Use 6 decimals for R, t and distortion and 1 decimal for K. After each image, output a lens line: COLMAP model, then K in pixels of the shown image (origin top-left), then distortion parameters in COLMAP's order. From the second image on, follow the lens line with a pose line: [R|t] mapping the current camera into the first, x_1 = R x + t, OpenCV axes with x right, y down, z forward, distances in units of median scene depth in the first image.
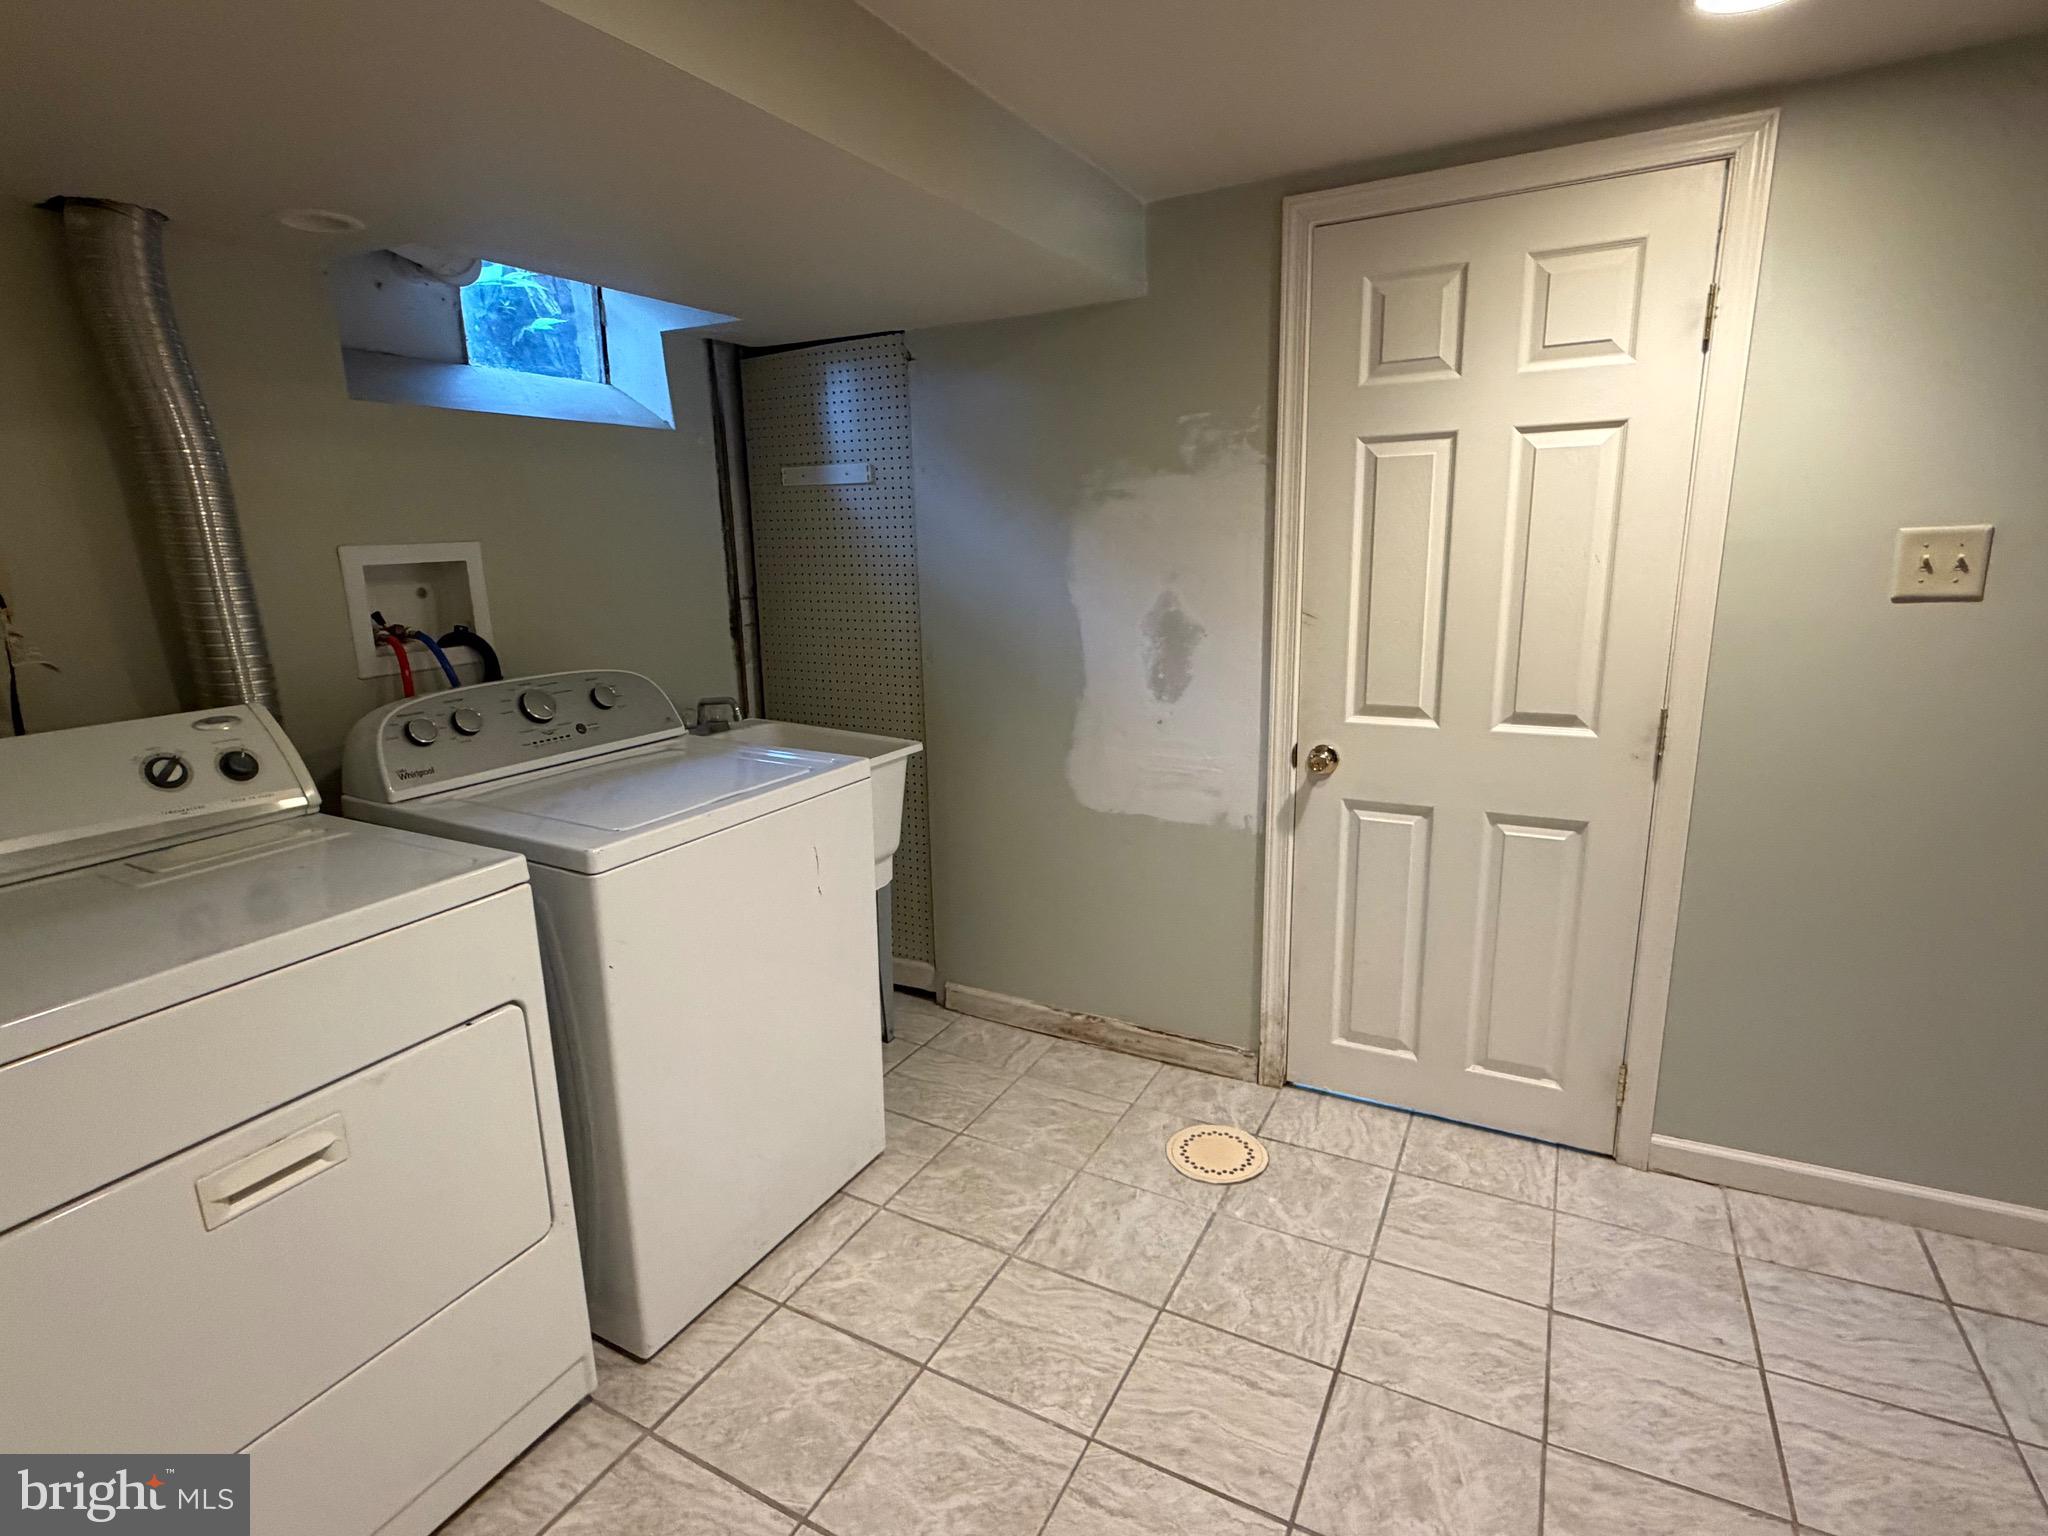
lens RADIAL K [[1007.0, 0, 1024.3], [0, 1007.0, 766.3], [0, 0, 1]] dist [0.001852, -0.001500]
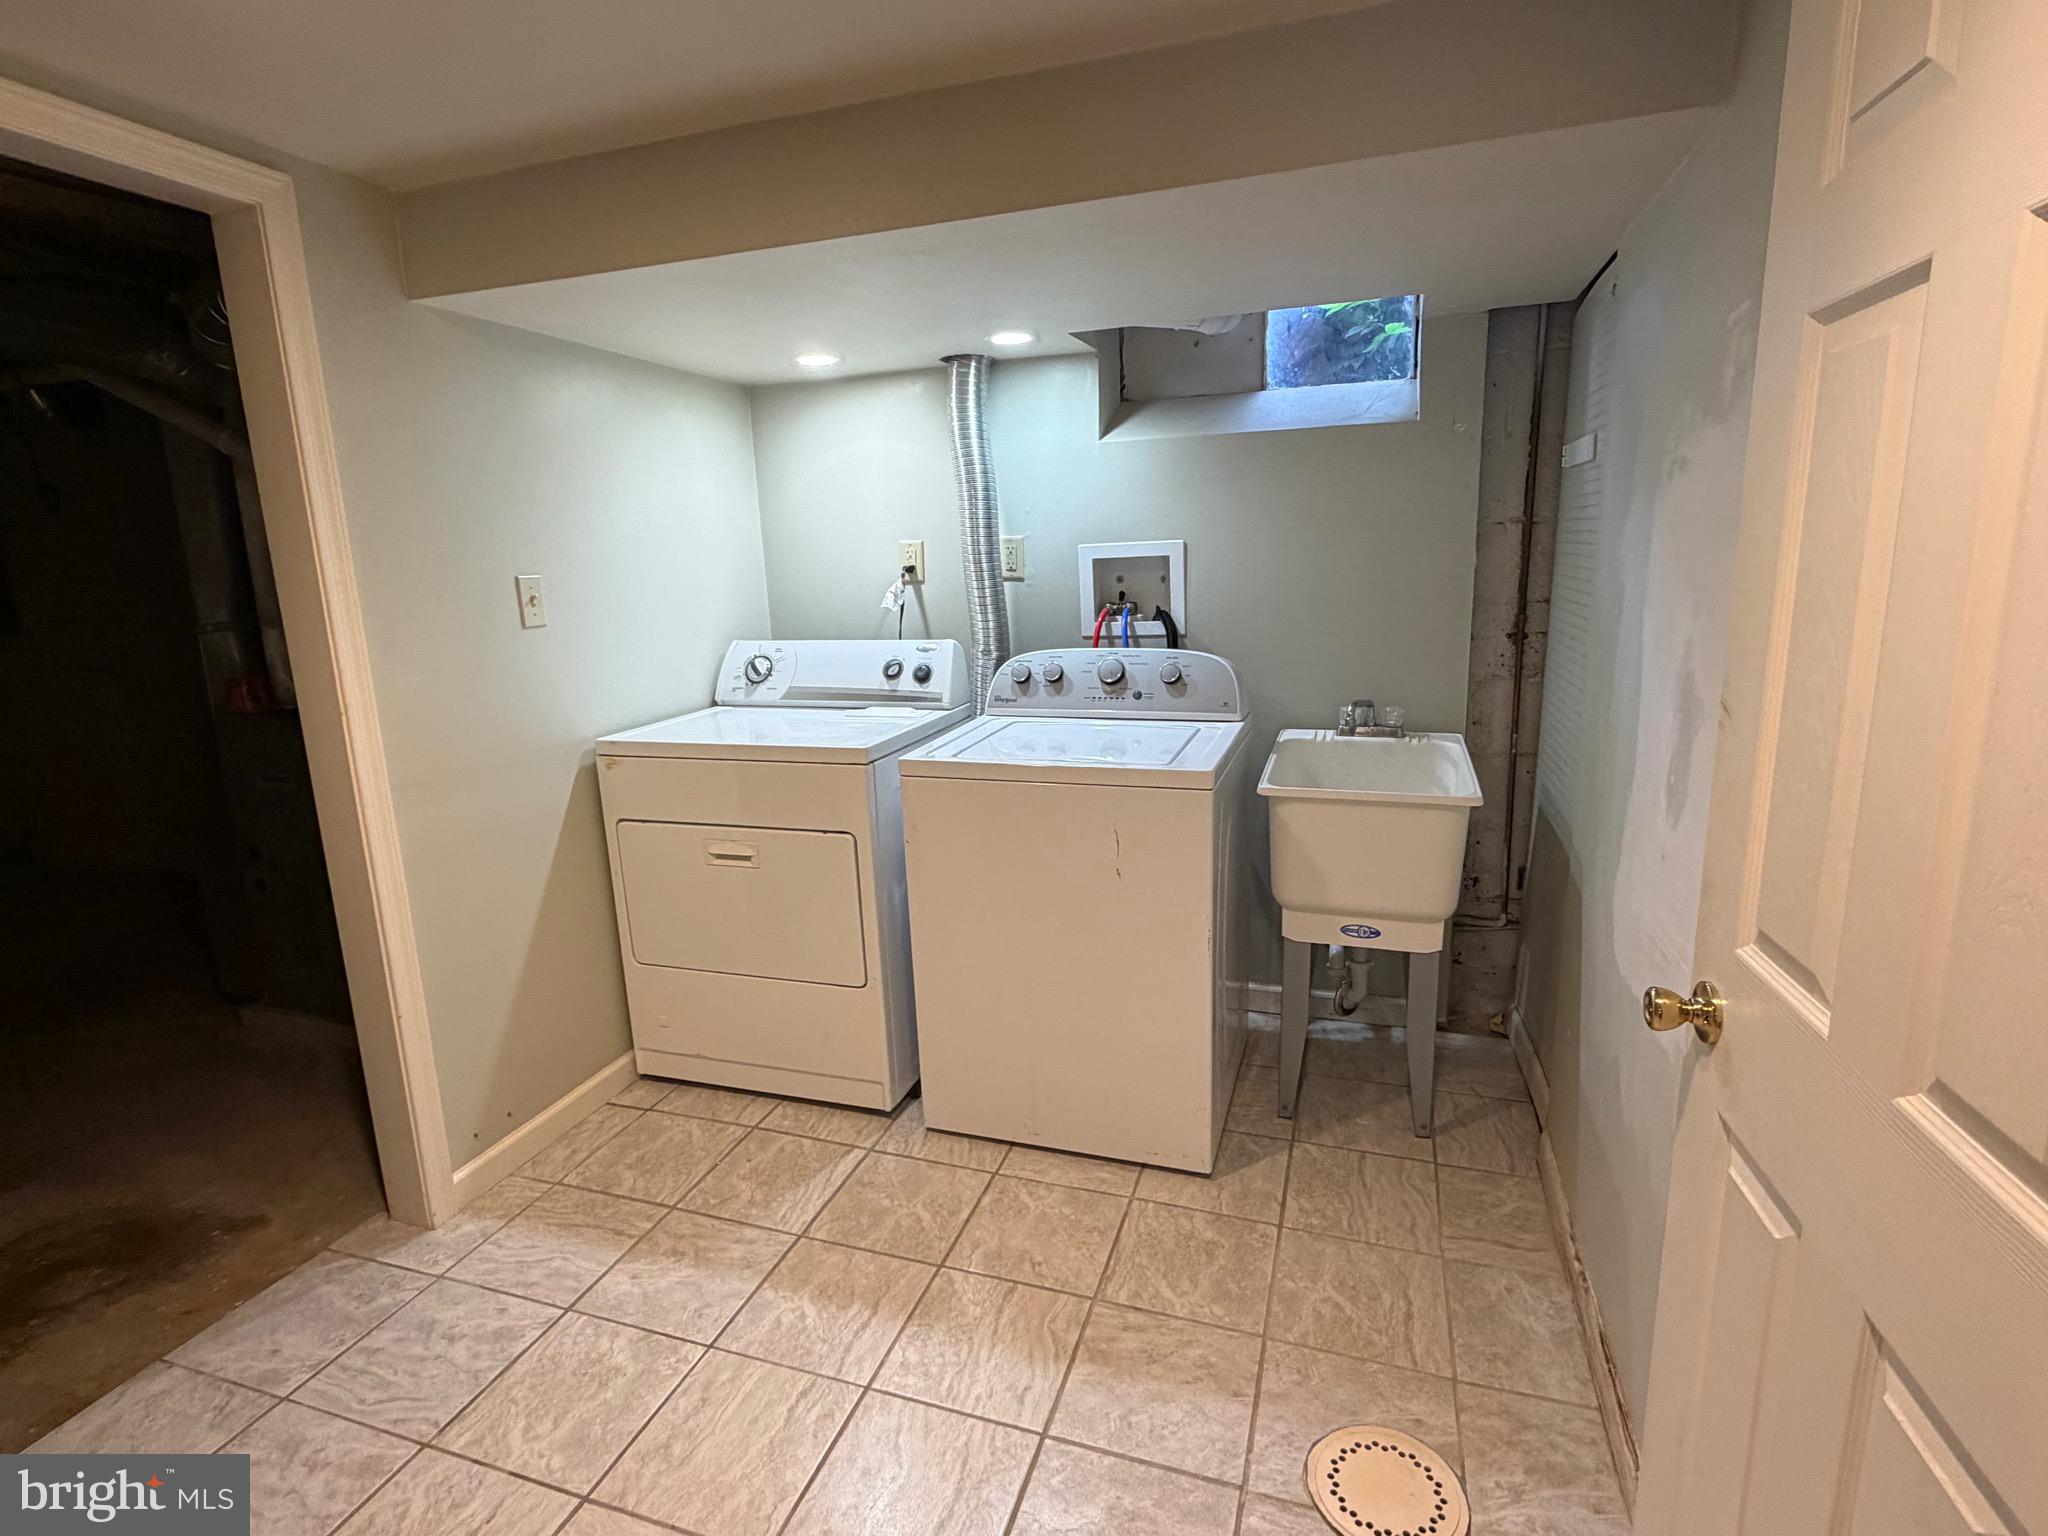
lens RADIAL K [[1007.0, 0, 1023.5], [0, 1007.0, 769.1], [0, 0, 1]] dist [0.001852, -0.001500]
pose [[0.171329, 0.215916, -0.961263, 0.852545], [-0.191818, 0.964329, 0.182416, -0.170844], [0.966360, 0.153134, 0.206634, 0.723986]]
